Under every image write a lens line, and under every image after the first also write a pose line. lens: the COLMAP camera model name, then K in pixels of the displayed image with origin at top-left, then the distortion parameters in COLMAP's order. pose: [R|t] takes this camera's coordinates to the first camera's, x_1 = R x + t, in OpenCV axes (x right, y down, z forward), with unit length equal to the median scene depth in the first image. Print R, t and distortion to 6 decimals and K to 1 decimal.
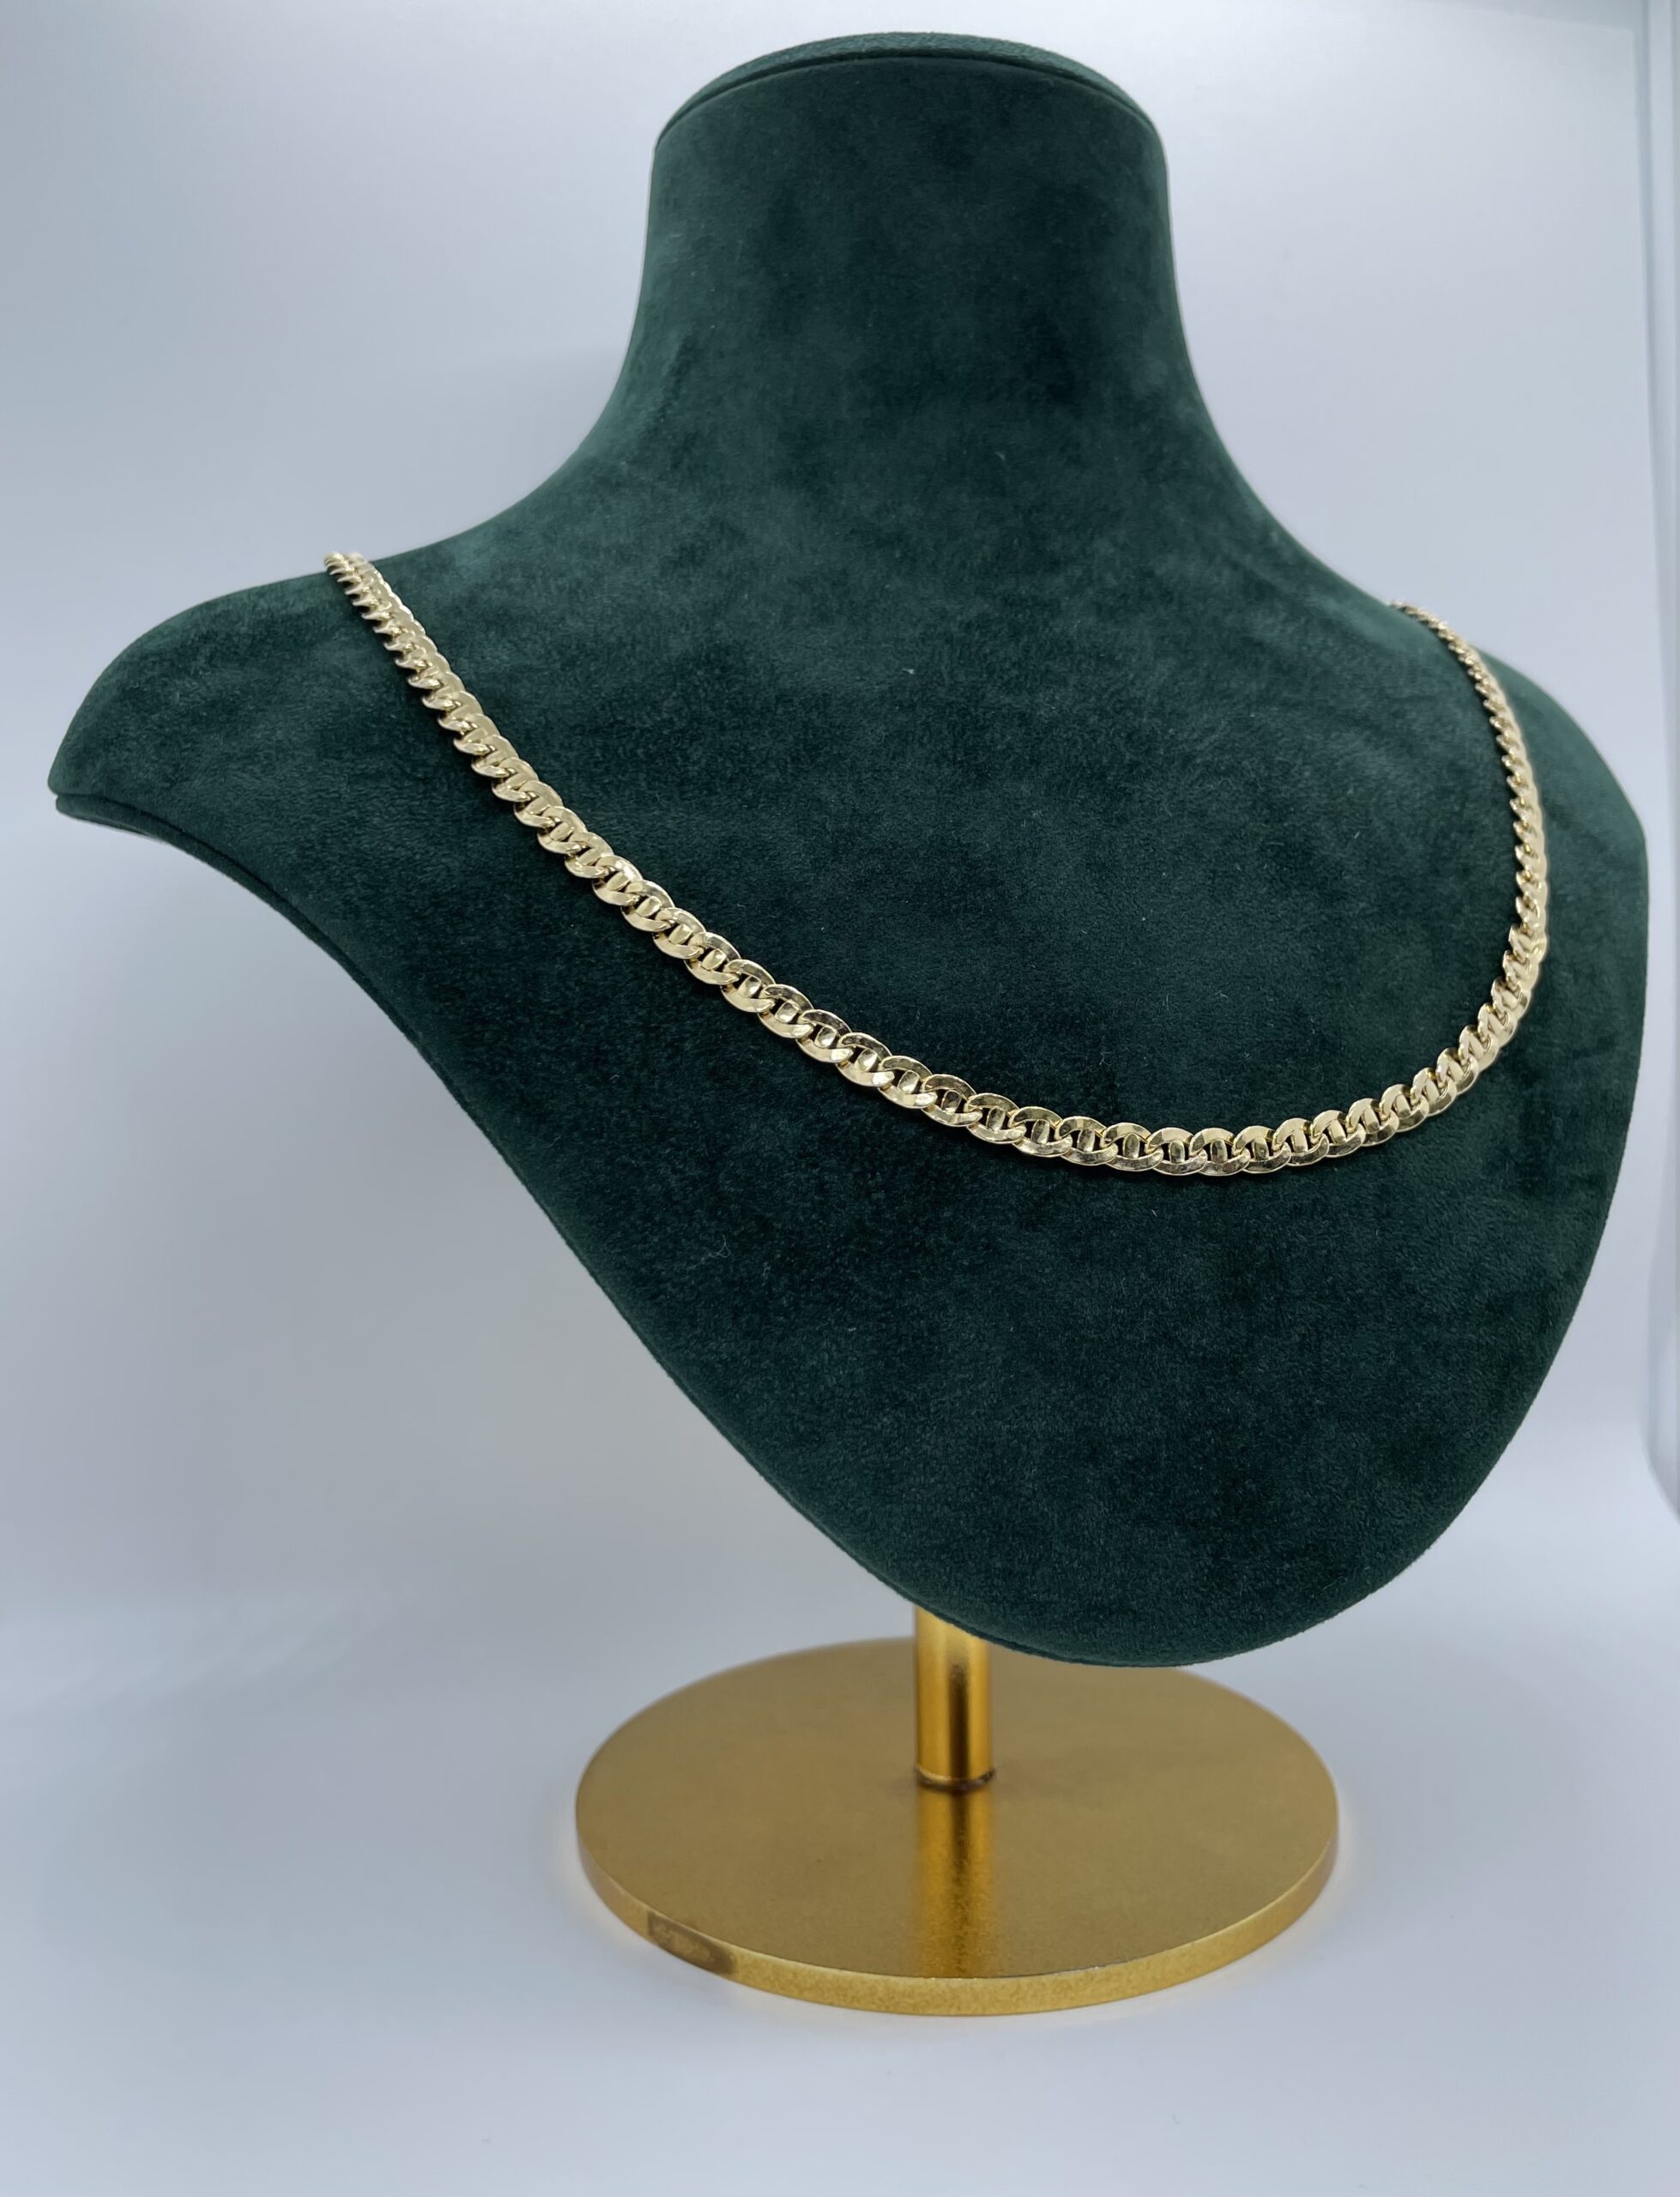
lens RADIAL K [[1863.1, 0, 887.0], [0, 1863.1, 1006.2], [0, 0, 1]] dist [0.061416, -0.072937]
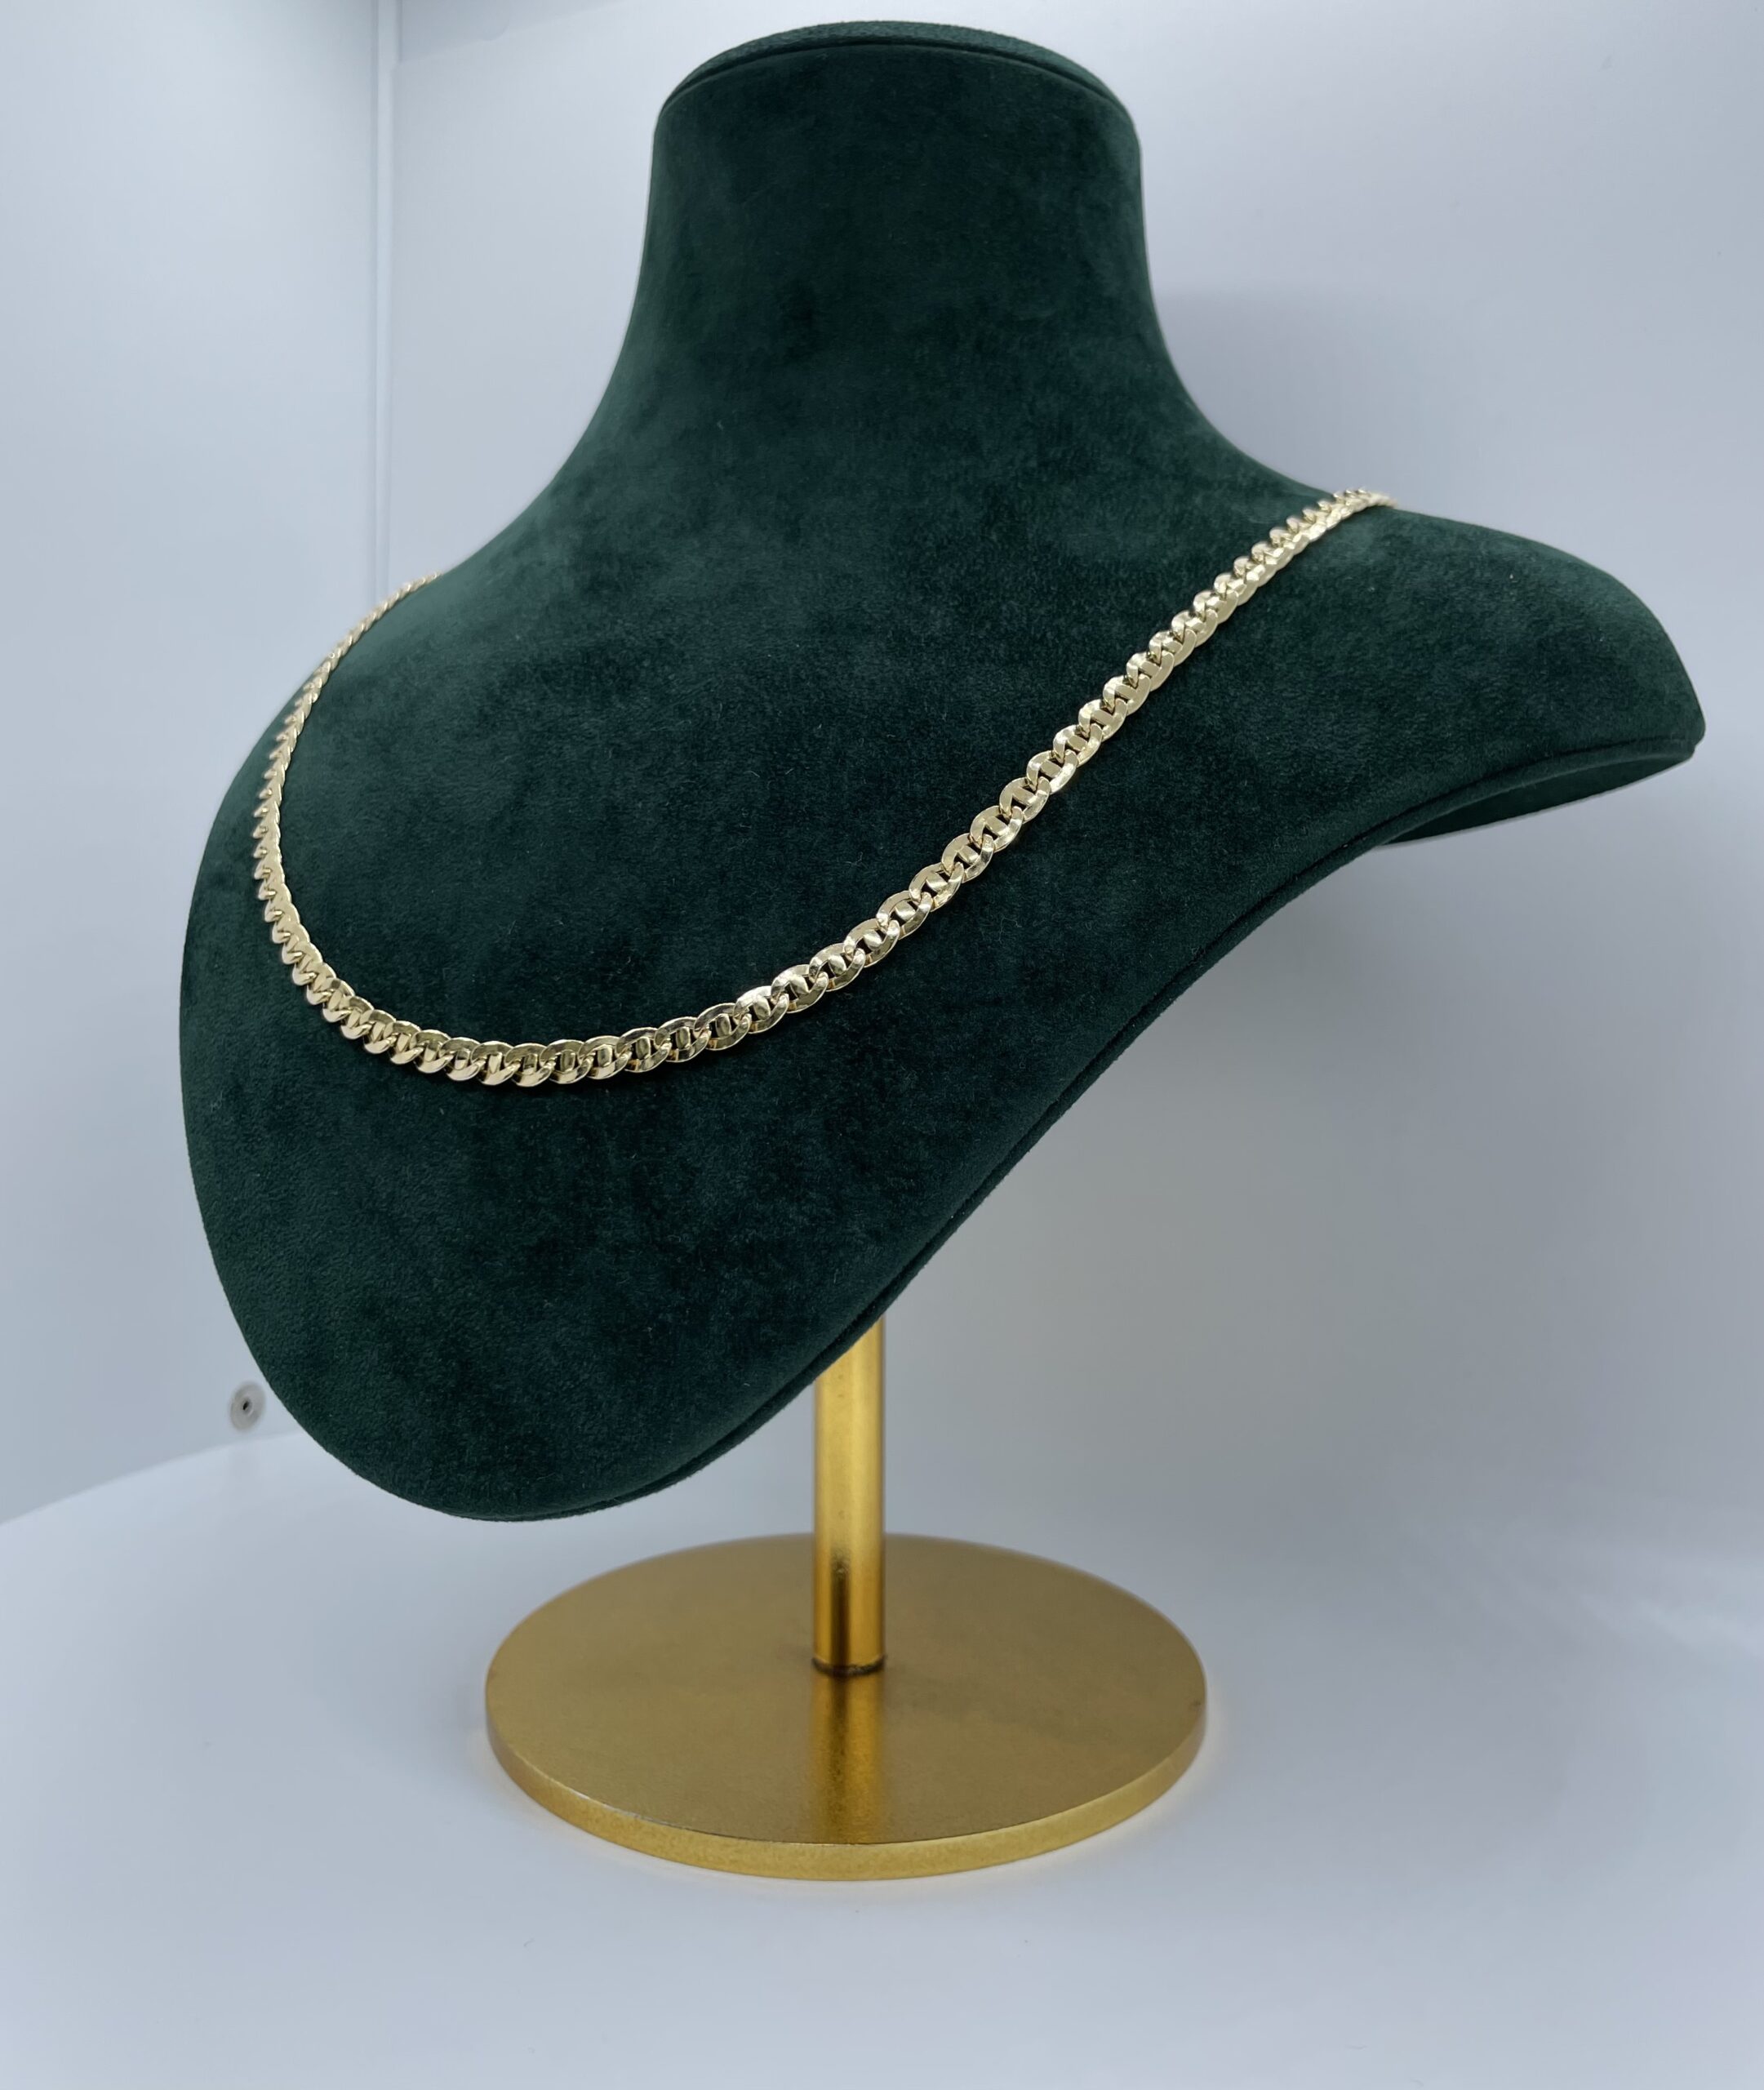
lens RADIAL K [[1854.8, 0, 880.6], [0, 1854.8, 910.6], [0, 0, 1]] dist [0.062162, -0.073673]
pose [[0.730733, 0.030859, -0.681965, 0.981948], [-0.037673, 0.999278, 0.004850, -0.023330], [0.681623, 0.022148, 0.731368, 0.311972]]
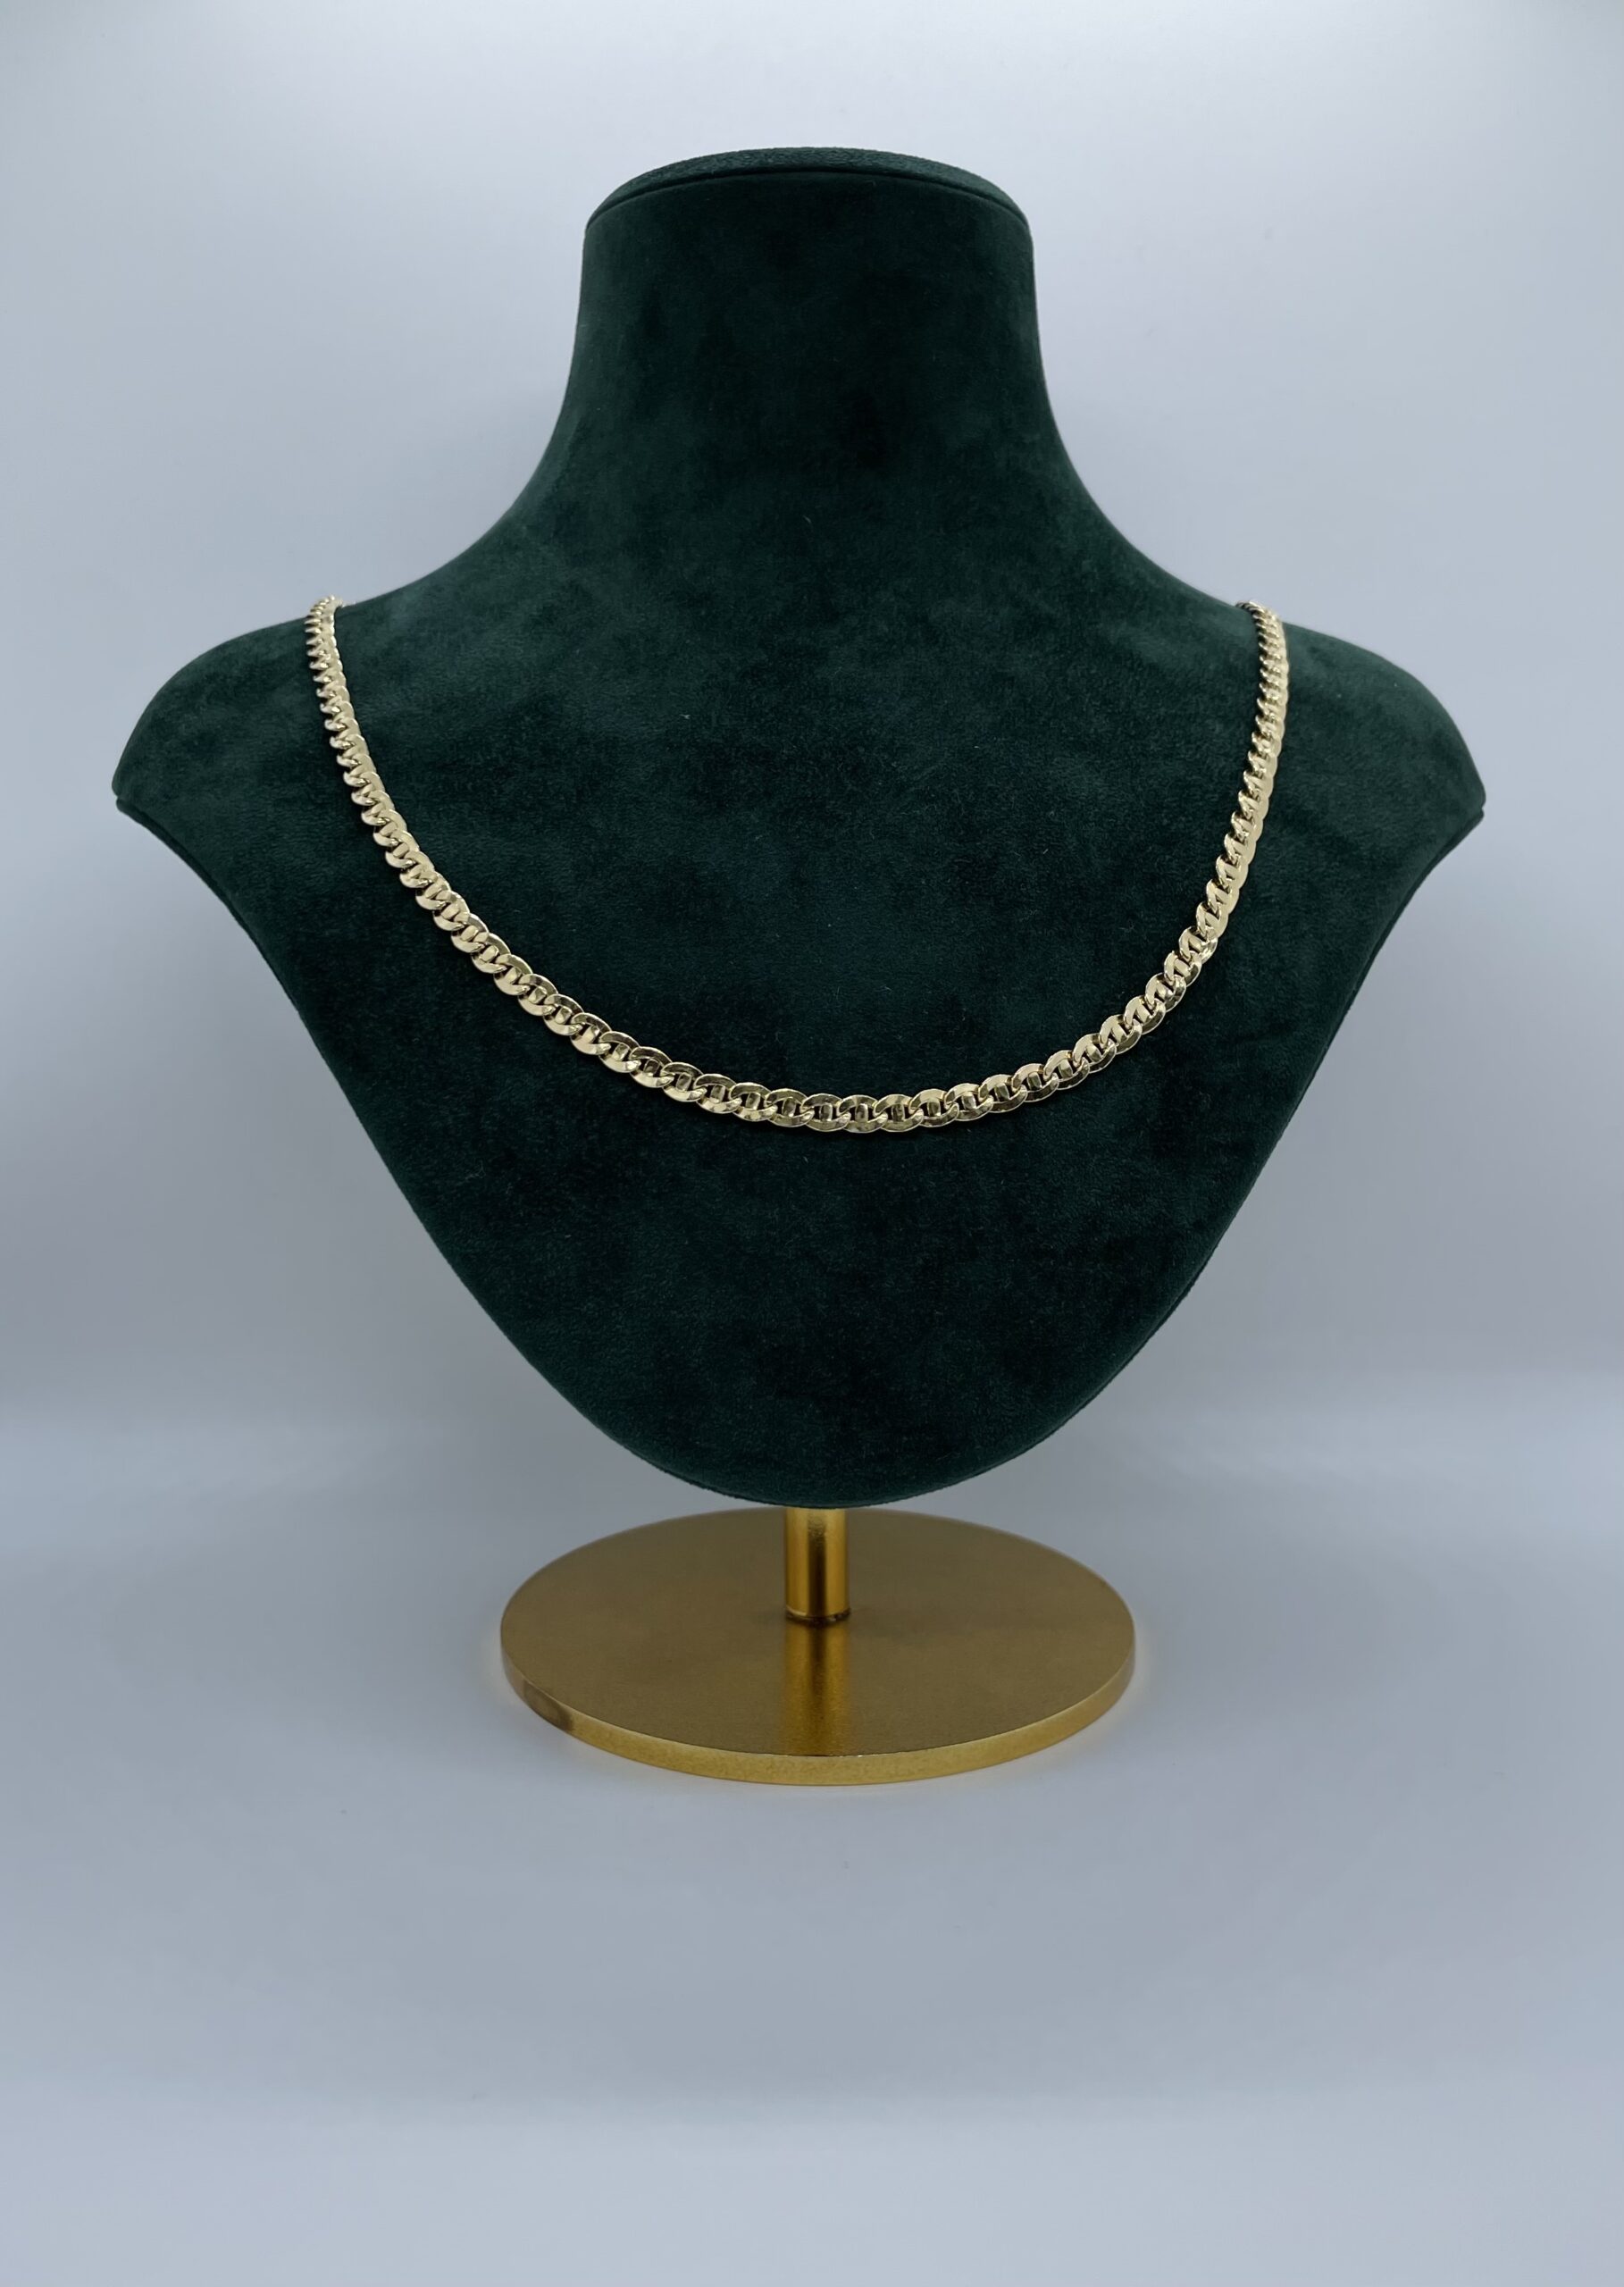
lens RADIAL K [[2020.0, 0, 760.5], [0, 2020.0, 994.1], [0, 0, 1]] dist [0.073931, -0.015312]
pose [[0.968861, 0.027152, -0.246110, 0.401529], [-0.013708, 0.998327, 0.056177, -0.071380], [0.247224, -0.051054, 0.967613, -0.308314]]
